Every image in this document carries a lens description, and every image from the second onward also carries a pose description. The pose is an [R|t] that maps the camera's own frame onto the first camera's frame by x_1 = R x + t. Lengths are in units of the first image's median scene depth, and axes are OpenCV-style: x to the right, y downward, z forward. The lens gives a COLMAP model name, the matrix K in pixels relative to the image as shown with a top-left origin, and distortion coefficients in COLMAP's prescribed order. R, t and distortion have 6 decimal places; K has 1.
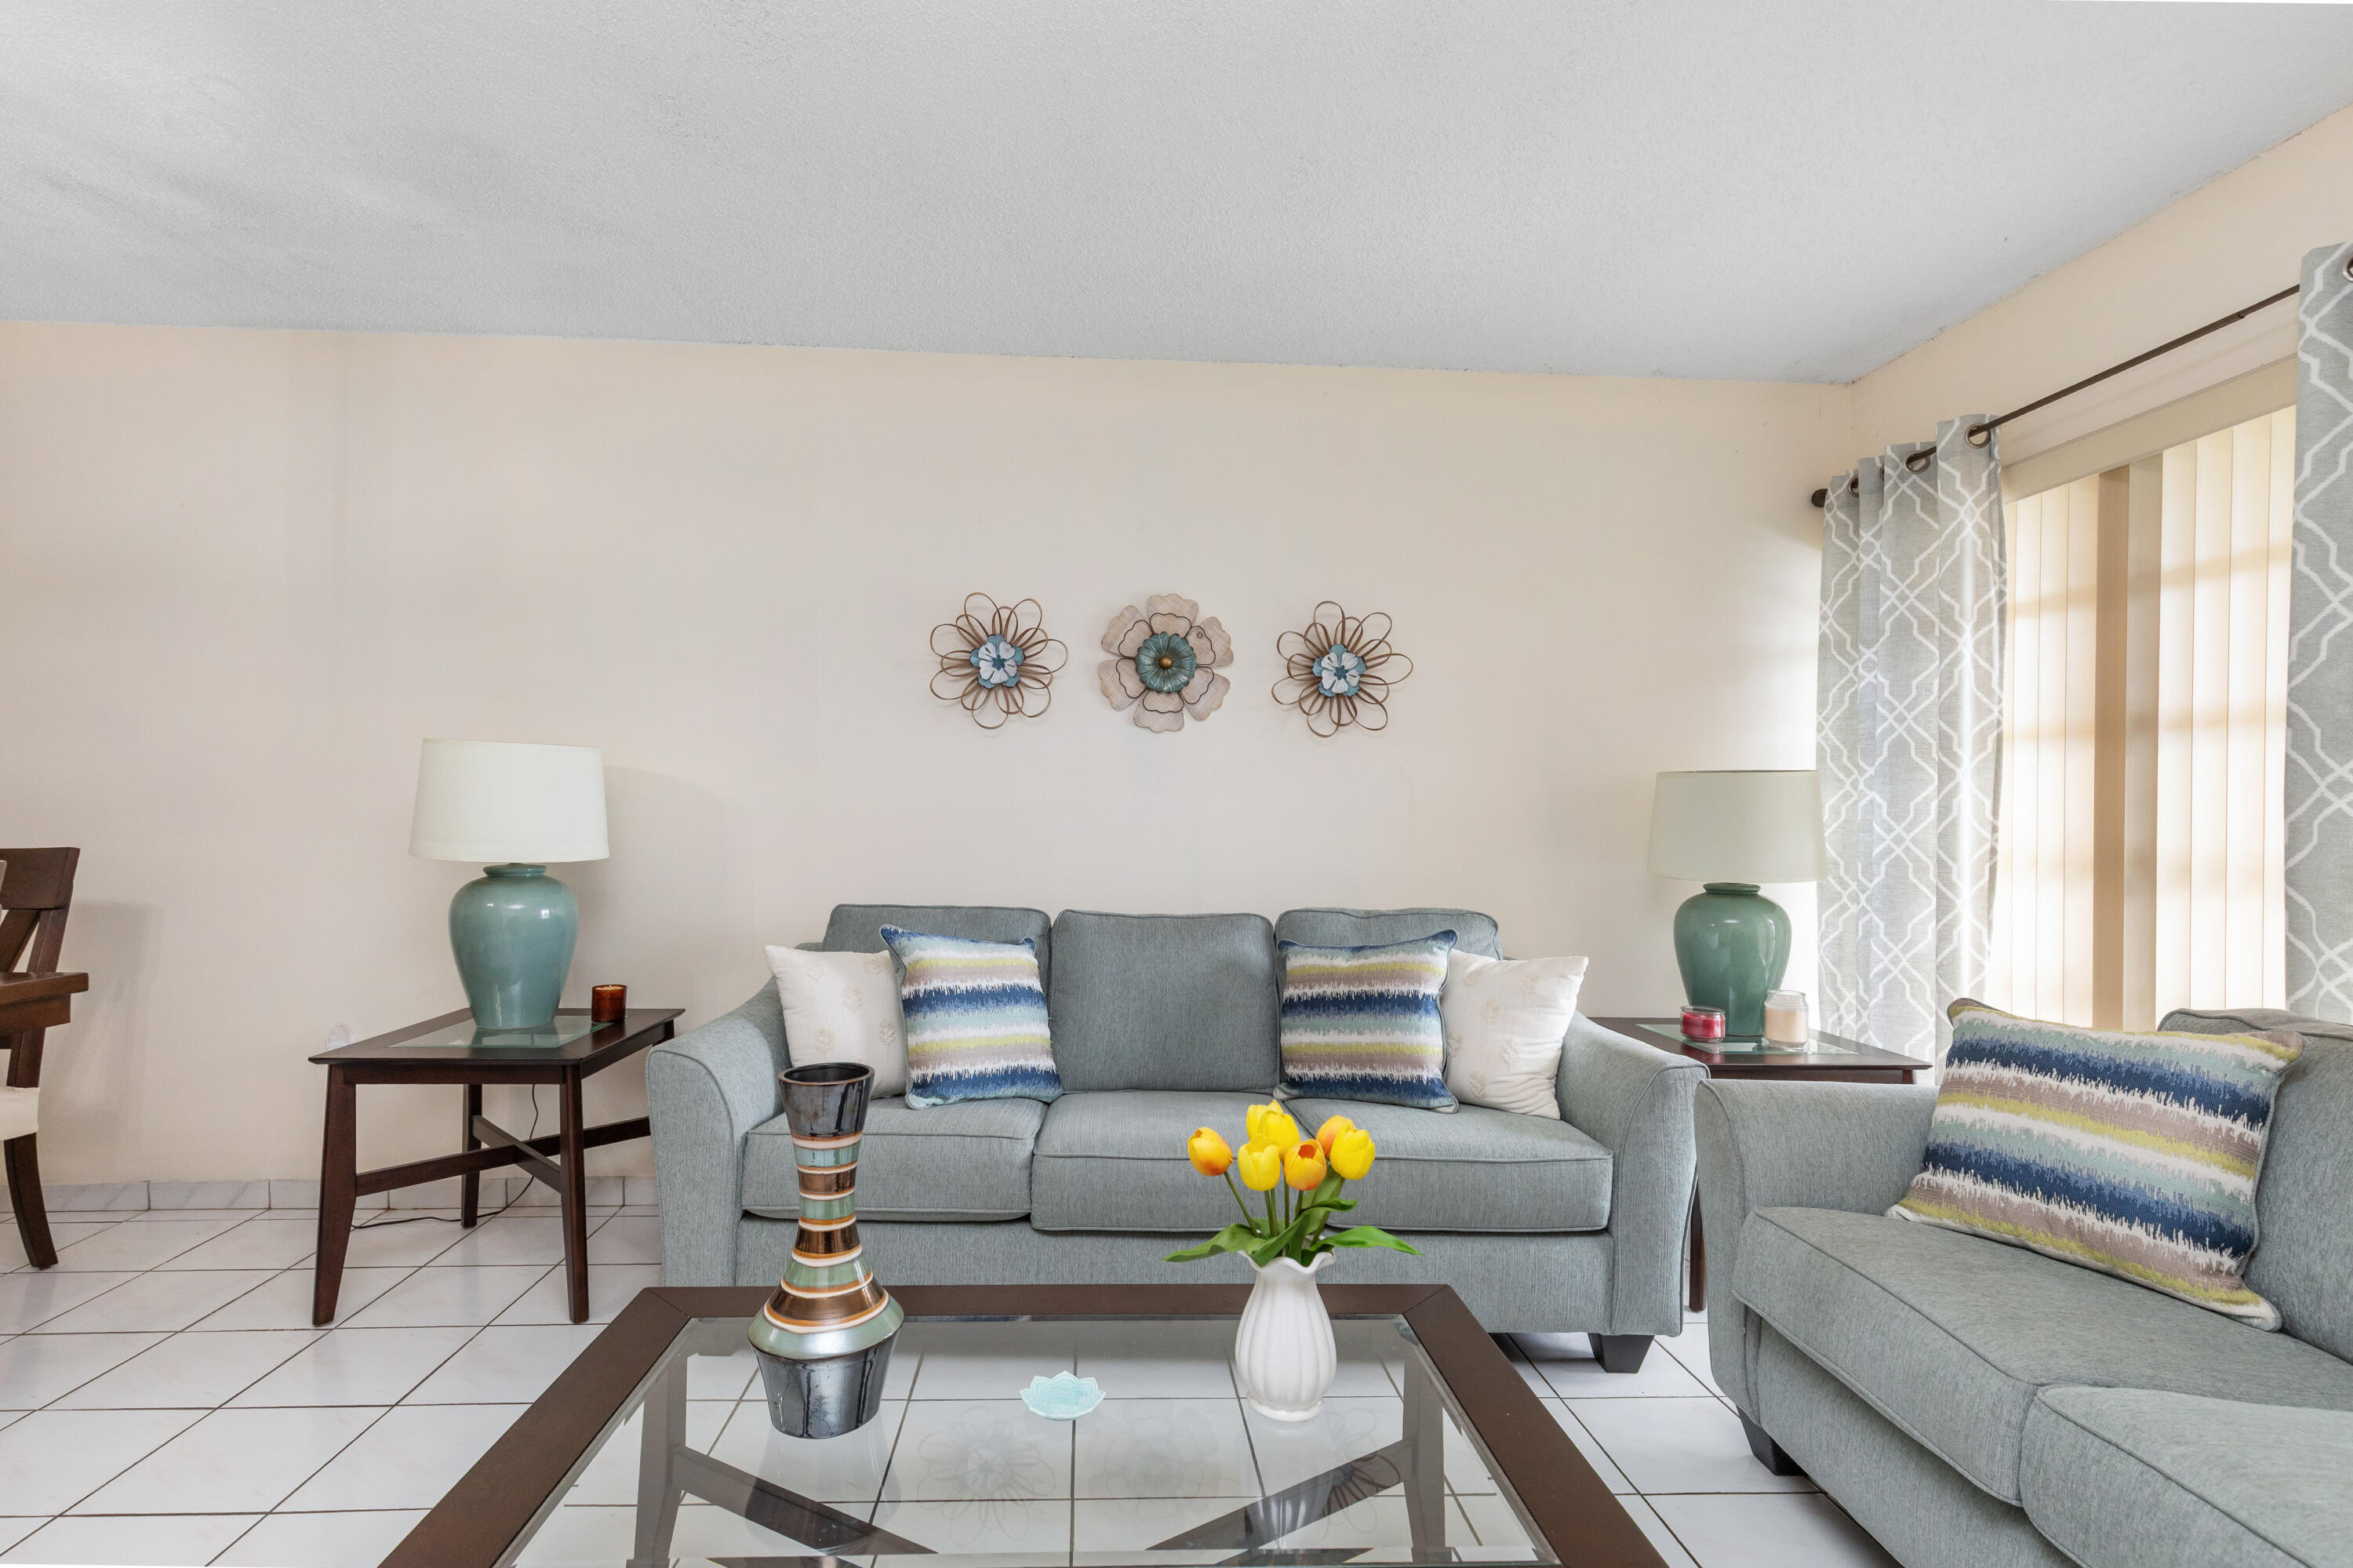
lens RADIAL K [[1108.6, 0, 1139.5], [0, 1108.6, 815.7], [0, 0, 1]] dist [0.011051, 0.000279]
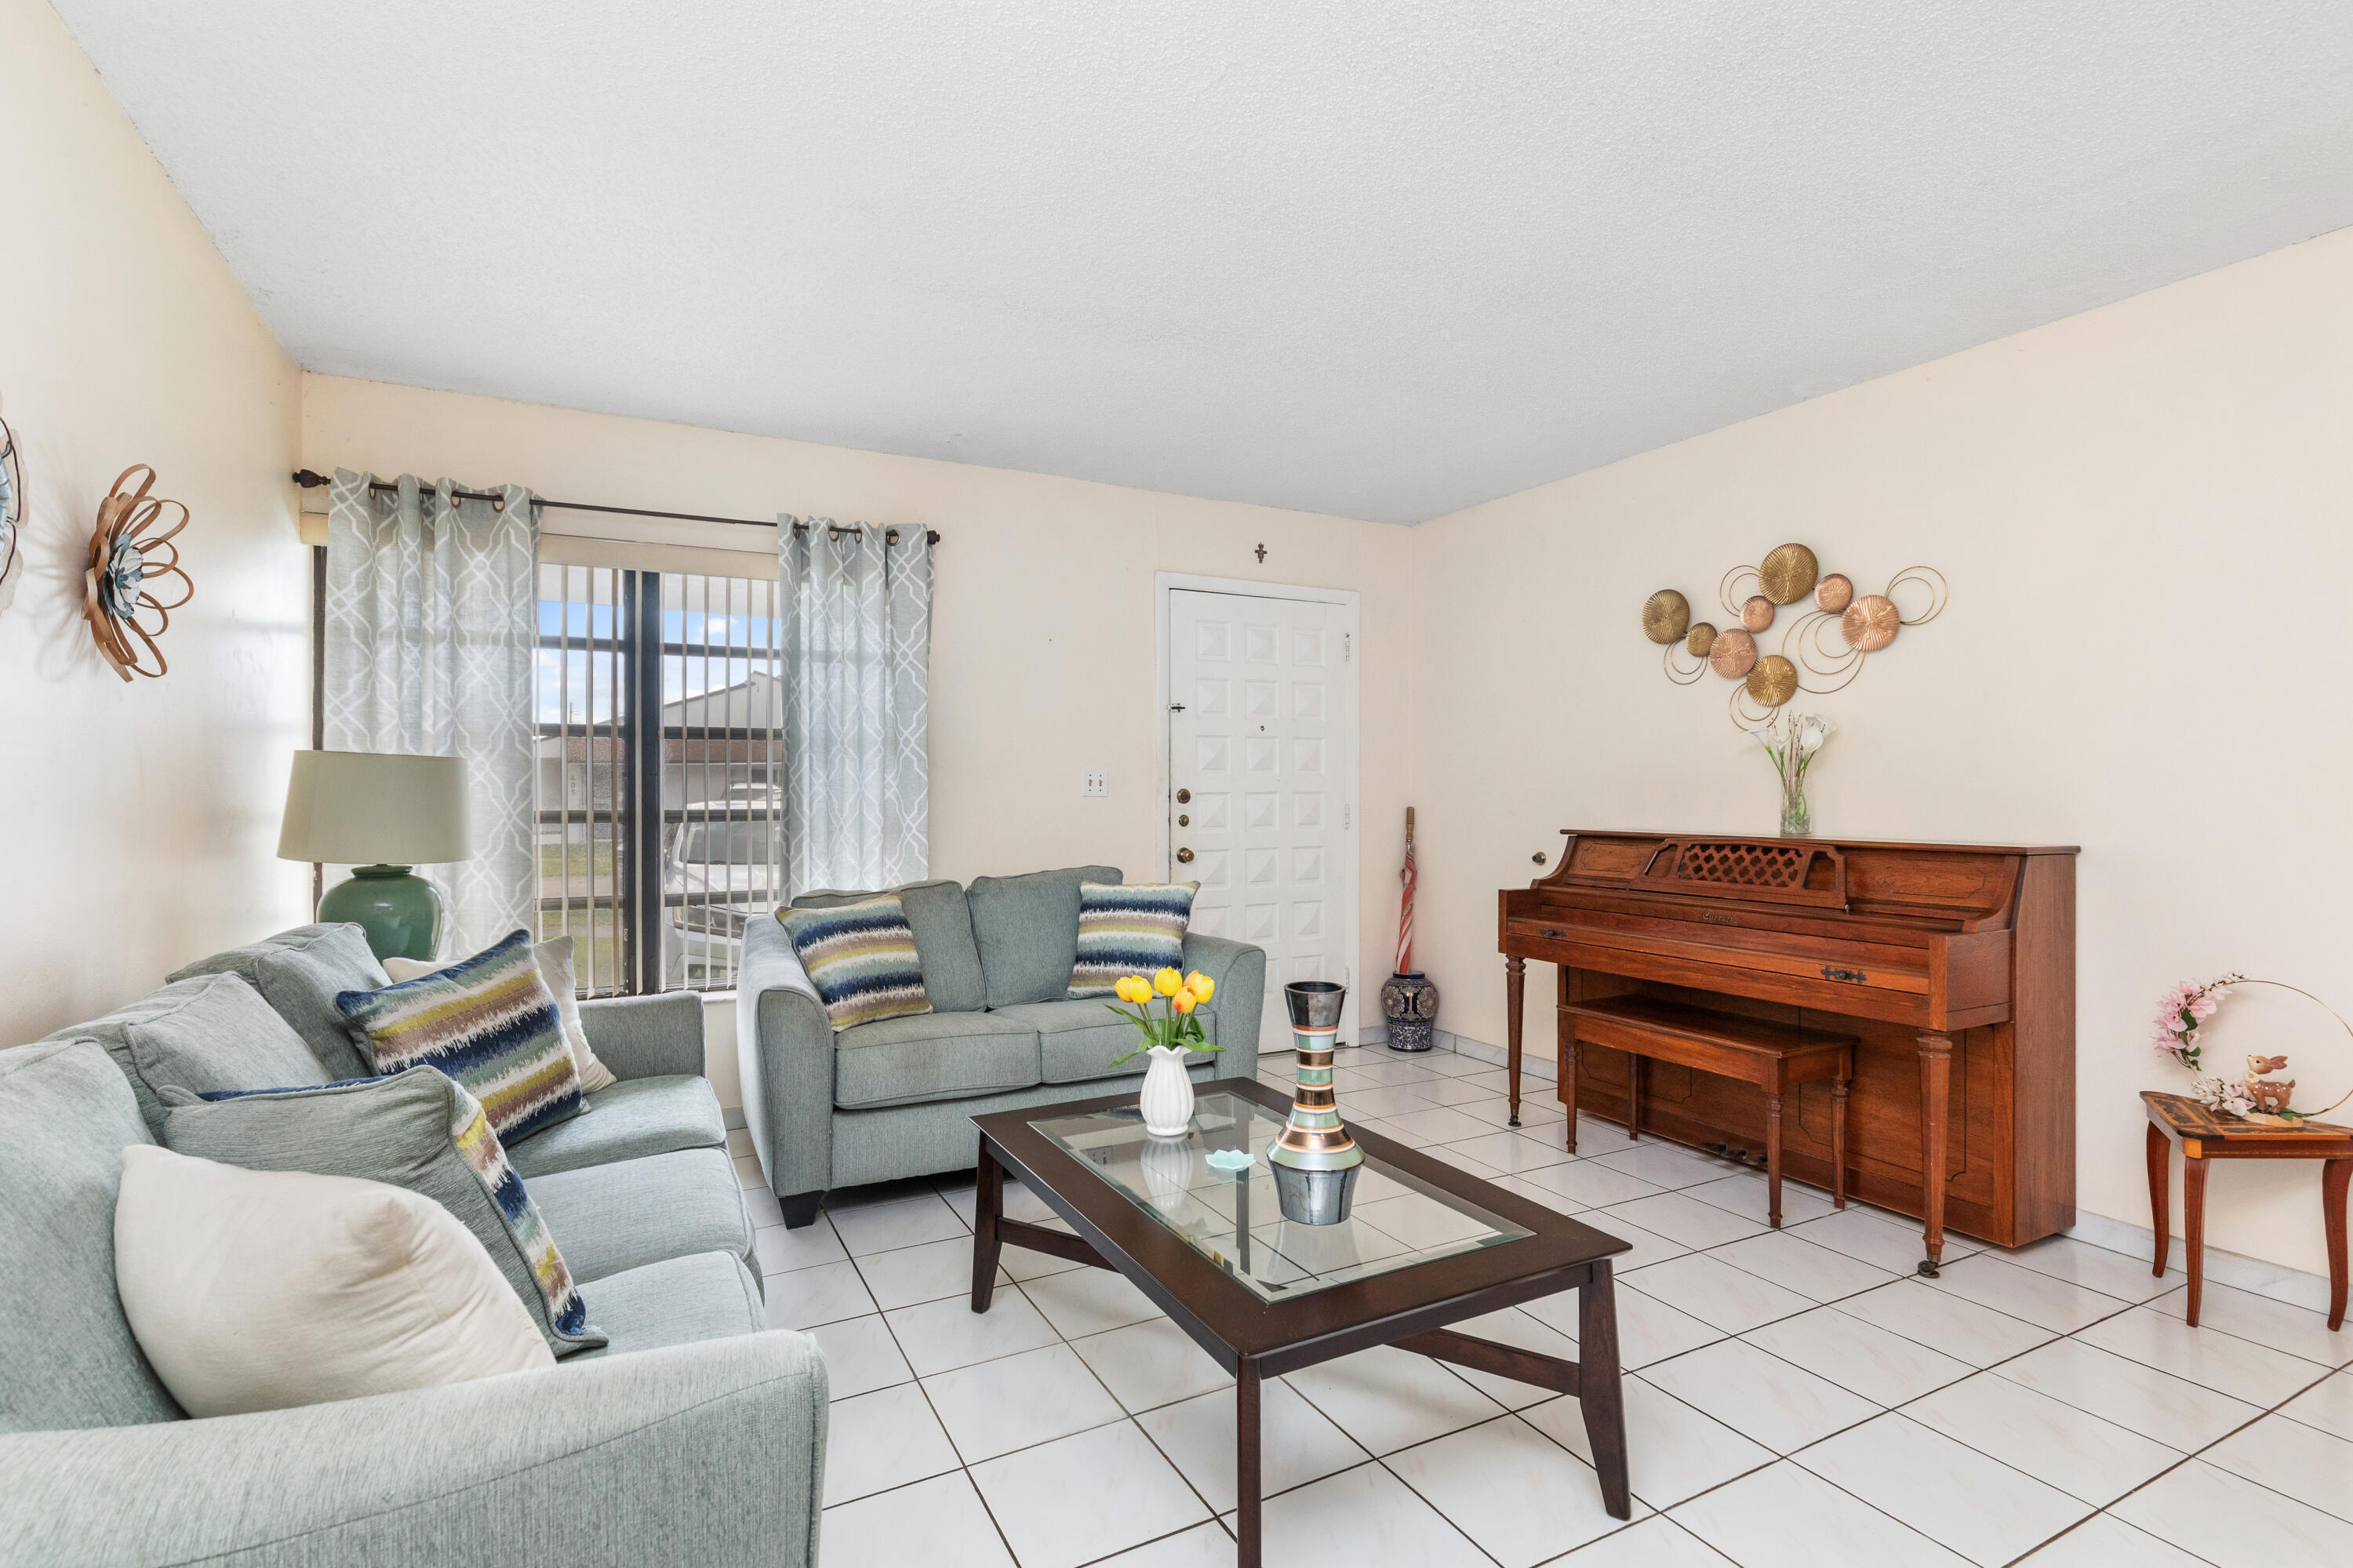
lens RADIAL K [[1080.3, 0, 1149.9], [0, 1080.3, 790.5], [0, 0, 1]] dist [0.003173, 0.000031]
pose [[-0.409063, -0.013481, 0.912406, -0.626595], [-0.003305, 0.999906, 0.013292, -0.020810], [-0.912500, 0.002422, -0.409070, 0.755435]]
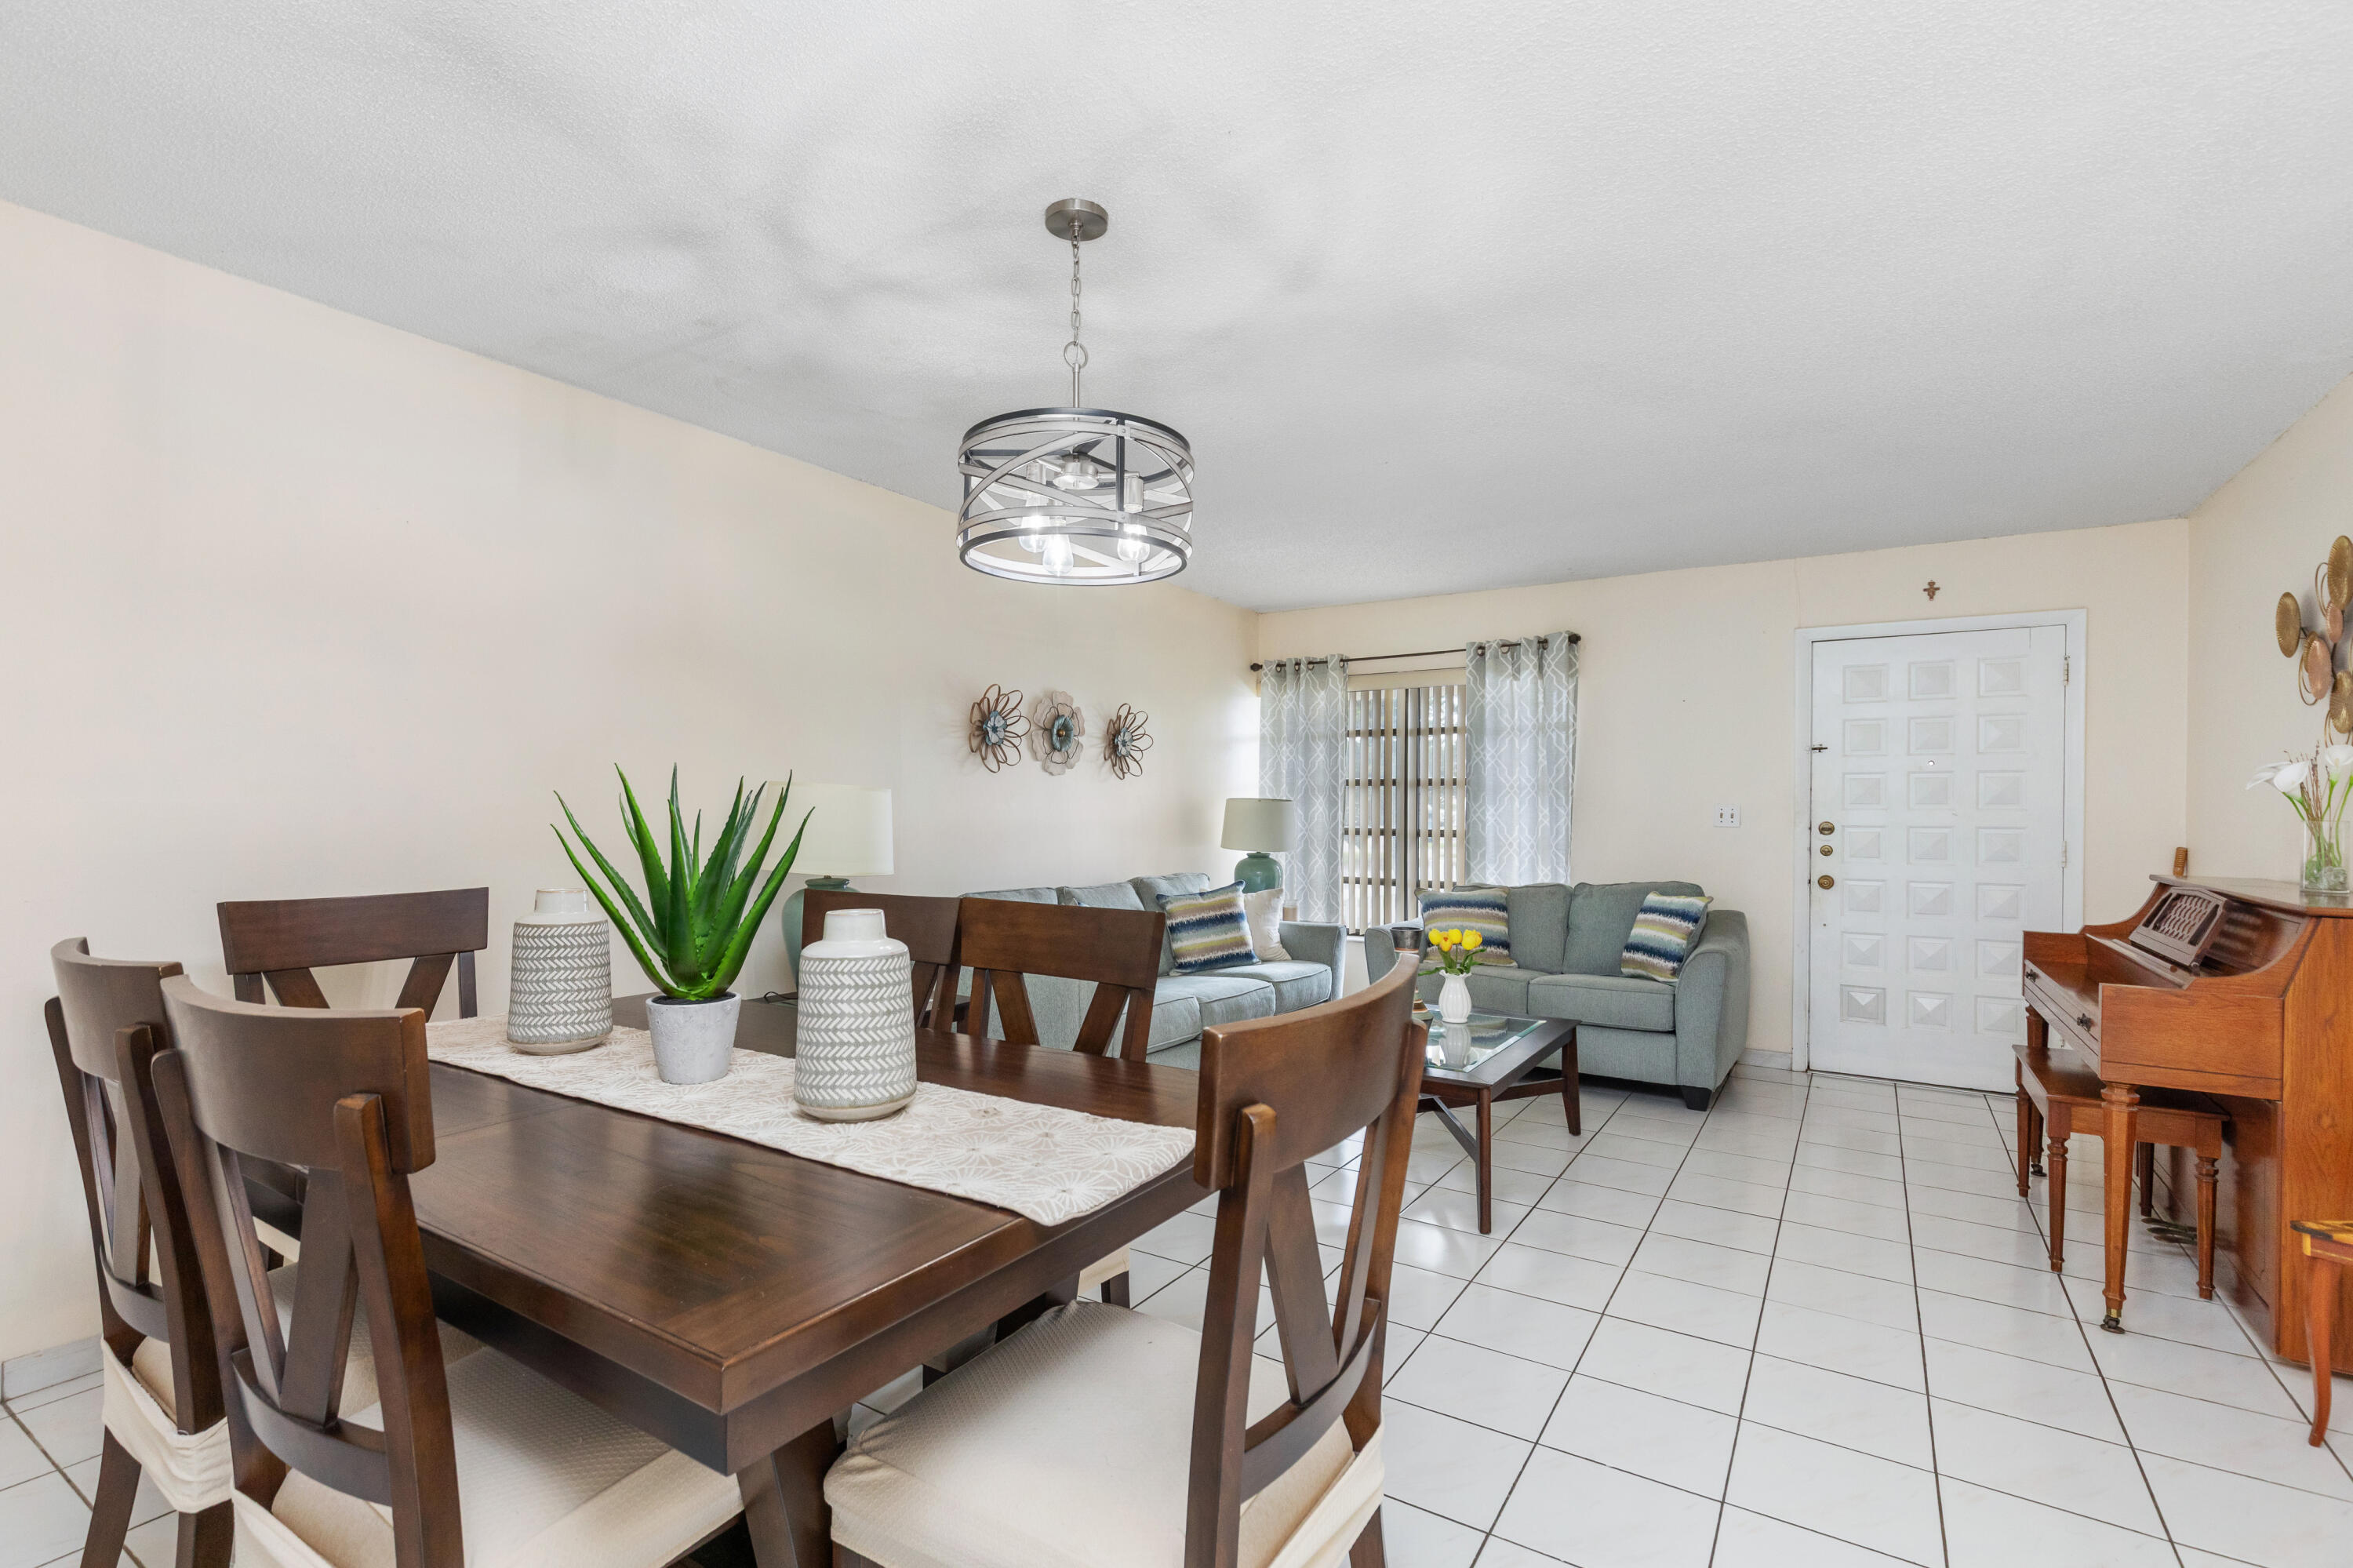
lens RADIAL K [[1090.0, 0, 1159.8], [0, 1090.0, 809.5], [0, 0, 1]] dist [0.026084, 0.000065]
pose [[0.576687, -0.014272, 0.816840, -1.242631], [0.003687, 0.999883, 0.014867, -0.050827], [-0.816957, -0.005562, 0.576672, -0.041430]]
